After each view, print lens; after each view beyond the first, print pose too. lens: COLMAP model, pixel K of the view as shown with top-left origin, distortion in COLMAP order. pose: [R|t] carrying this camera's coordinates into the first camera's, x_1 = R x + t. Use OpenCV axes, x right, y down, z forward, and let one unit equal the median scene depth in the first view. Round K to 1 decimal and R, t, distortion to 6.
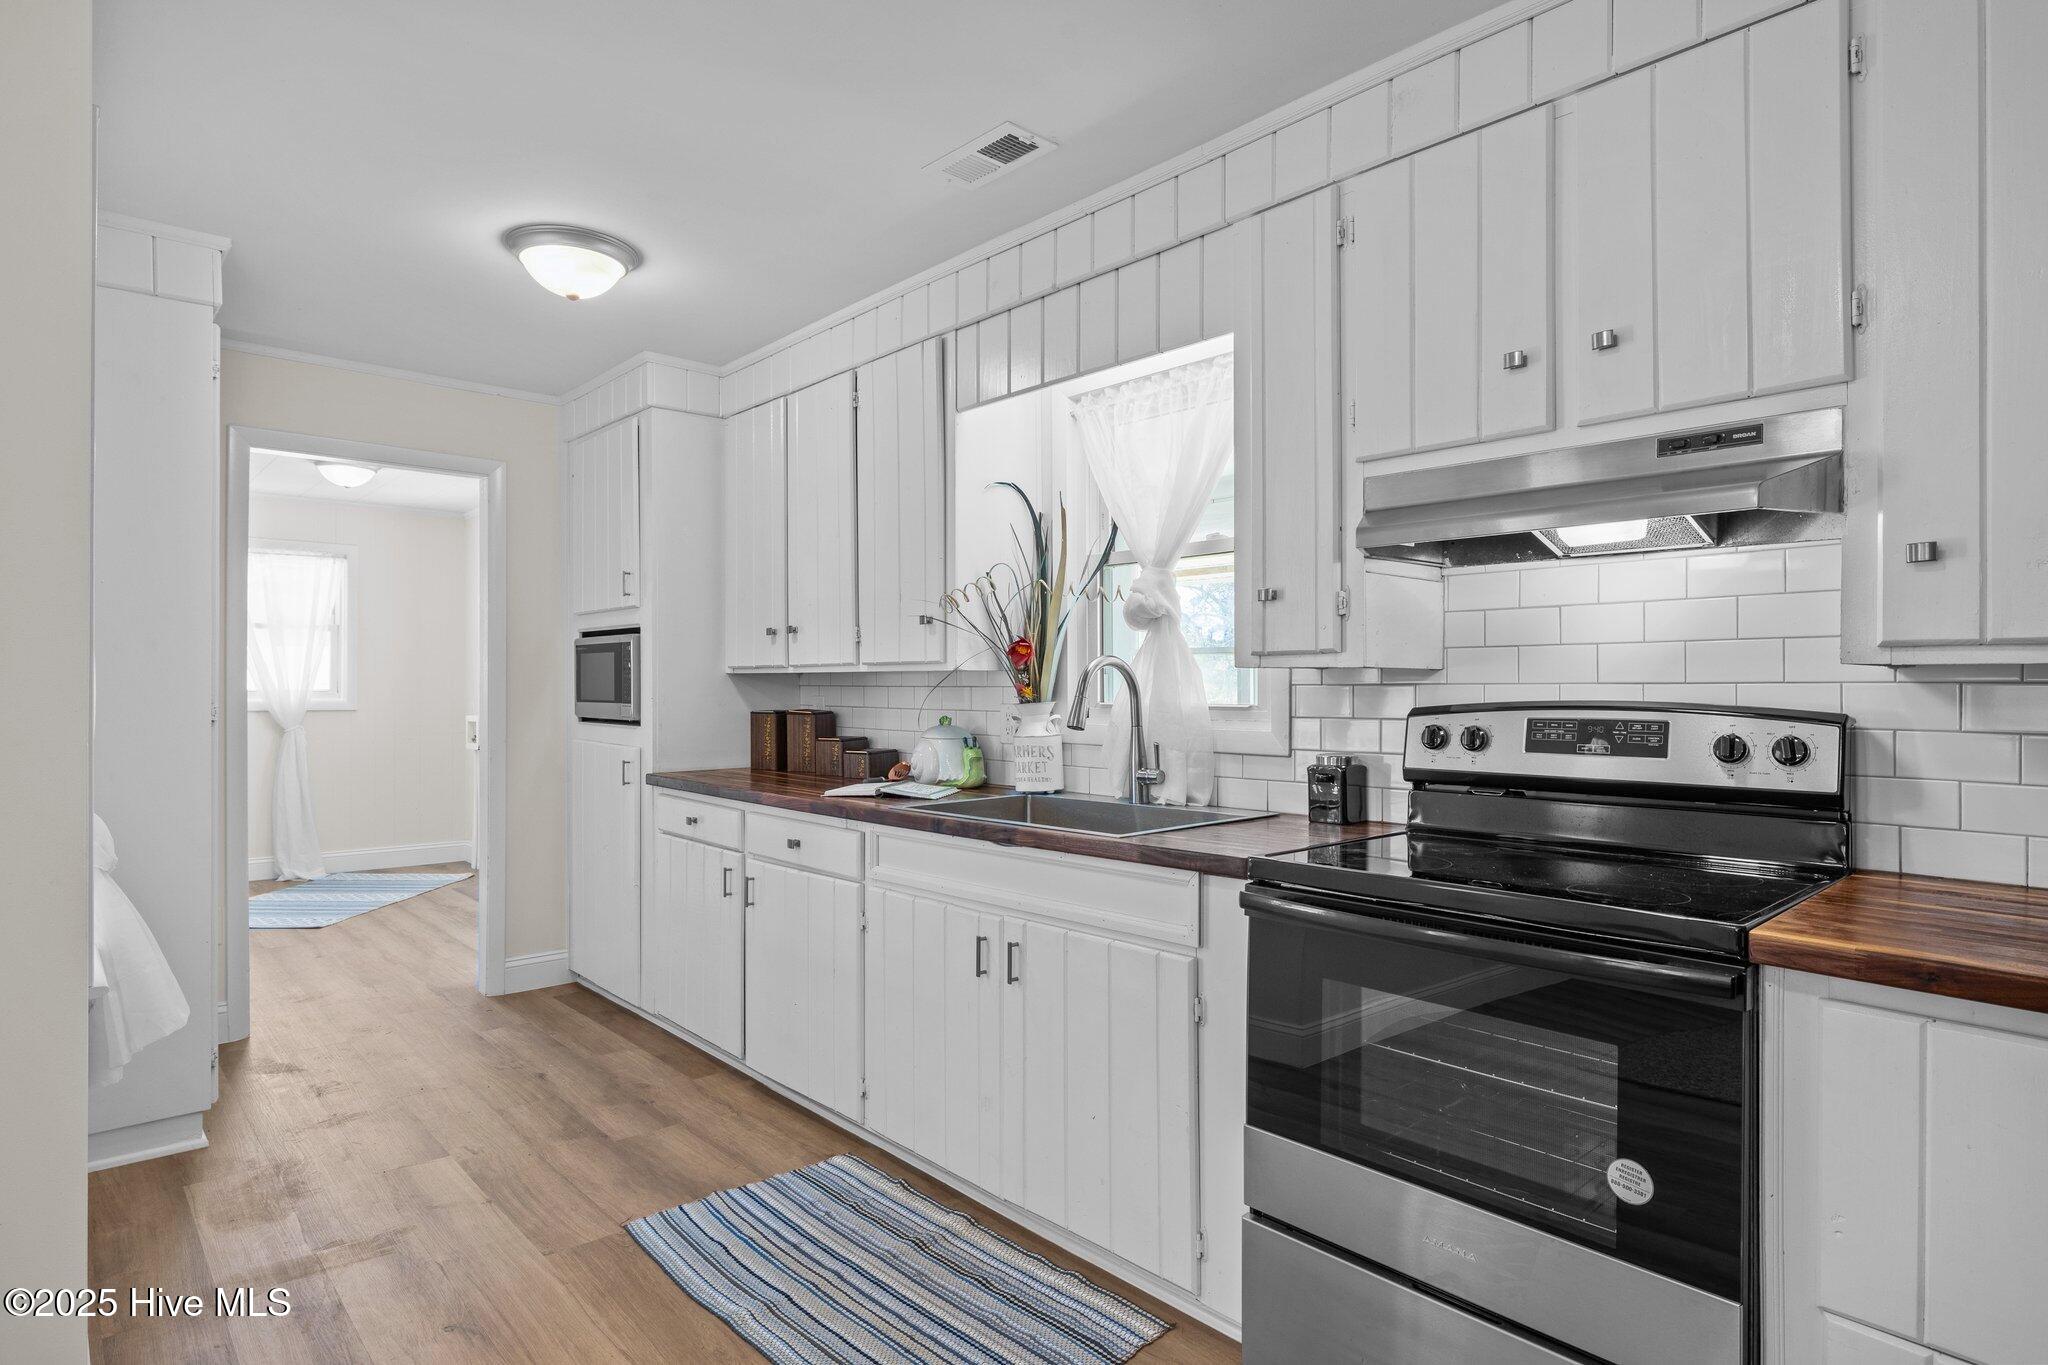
lens RADIAL K [[1111.0, 0, 1019.3], [0, 1111.0, 680.1], [0, 0, 1]] dist [0.005521, 0.000763]
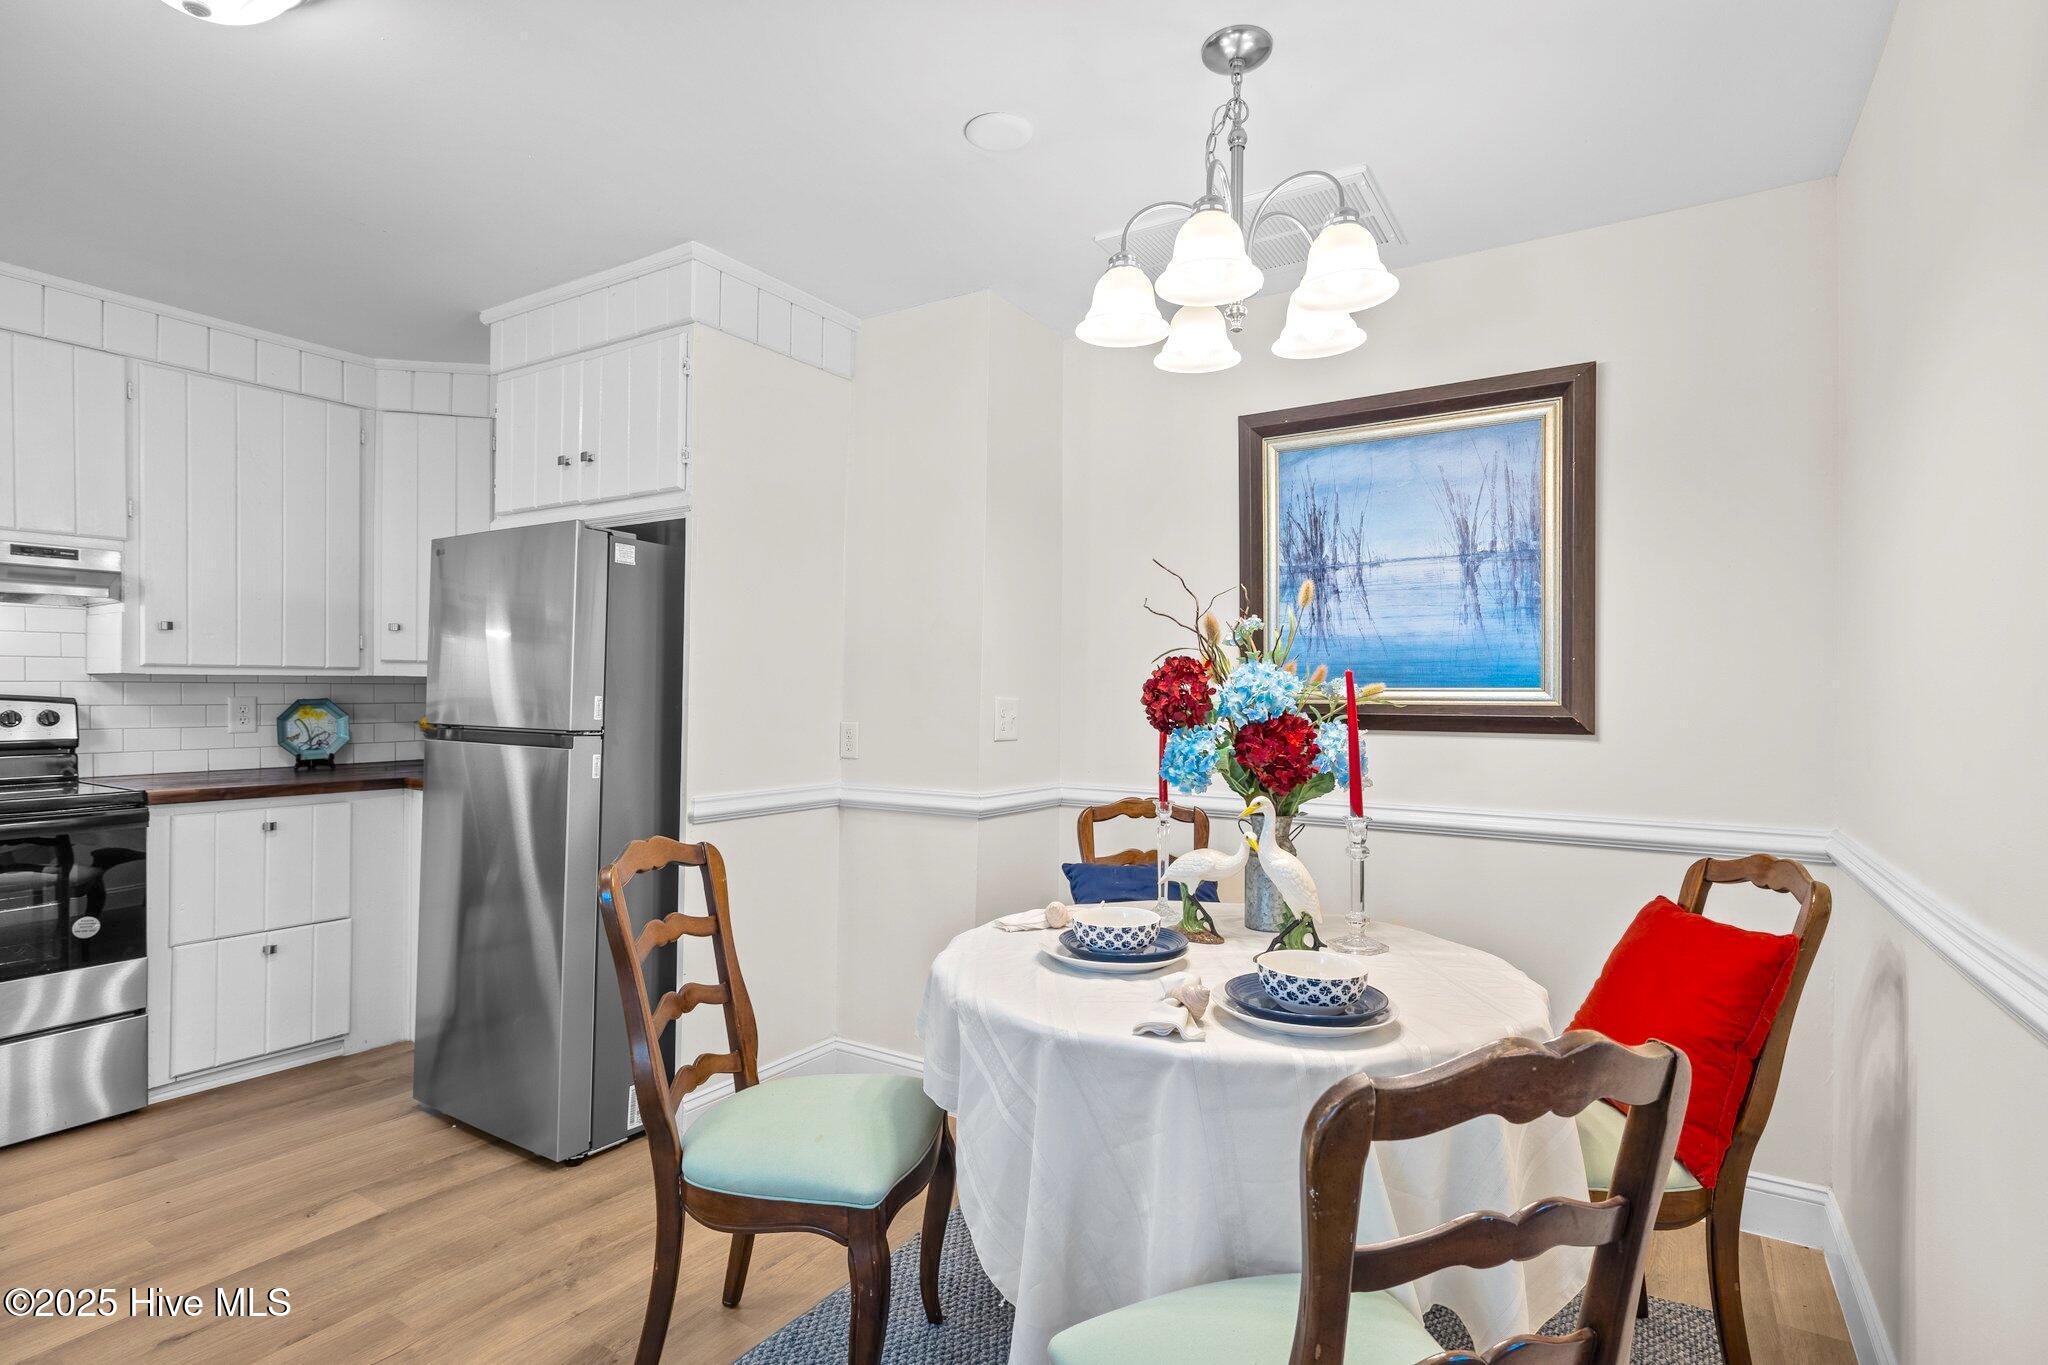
lens RADIAL K [[1008.3, 0, 1023.6], [0, 1008.3, 686.3], [0, 0, 1]] dist [-0.002992, -0.000083]
pose [[-0.274654, 0.004176, 0.961534, -1.339058], [-0.005798, 0.999965, -0.006000, 0.010417], [-0.961526, -0.007223, -0.274620, -0.107622]]
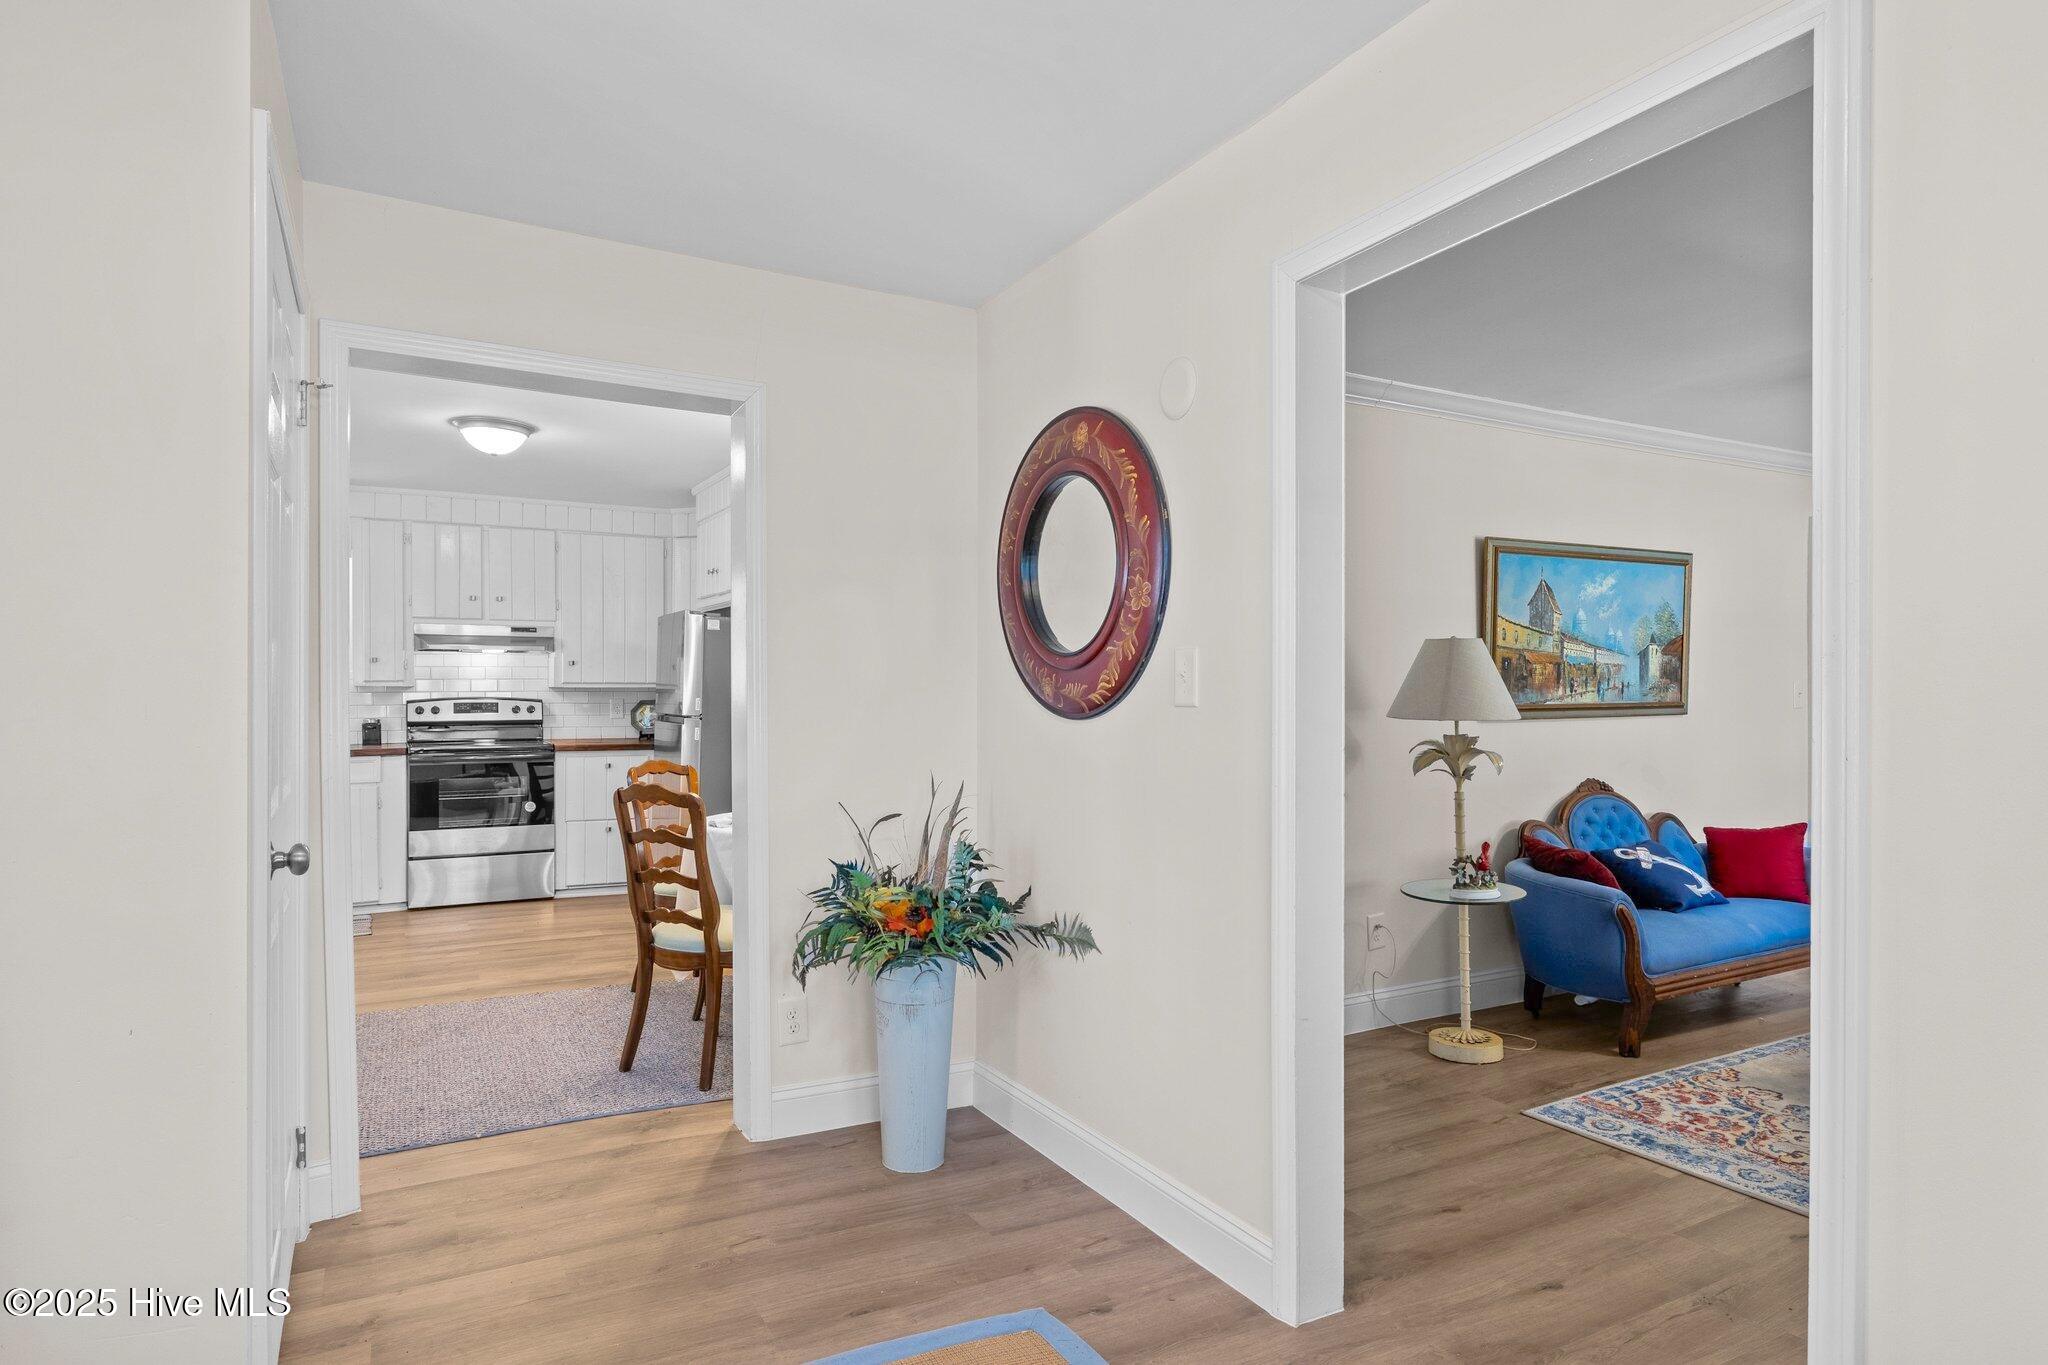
lens RADIAL K [[1165.8, 0, 1023.1], [0, 1165.8, 686.5], [0, 0, 1]] dist [0.000107, -0.000017]
pose [[0.232786, 0.005229, 0.972514, -2.727973], [-0.002542, 0.999985, -0.004768, -0.000053], [-0.972525, -0.001362, 0.232796, -1.532452]]
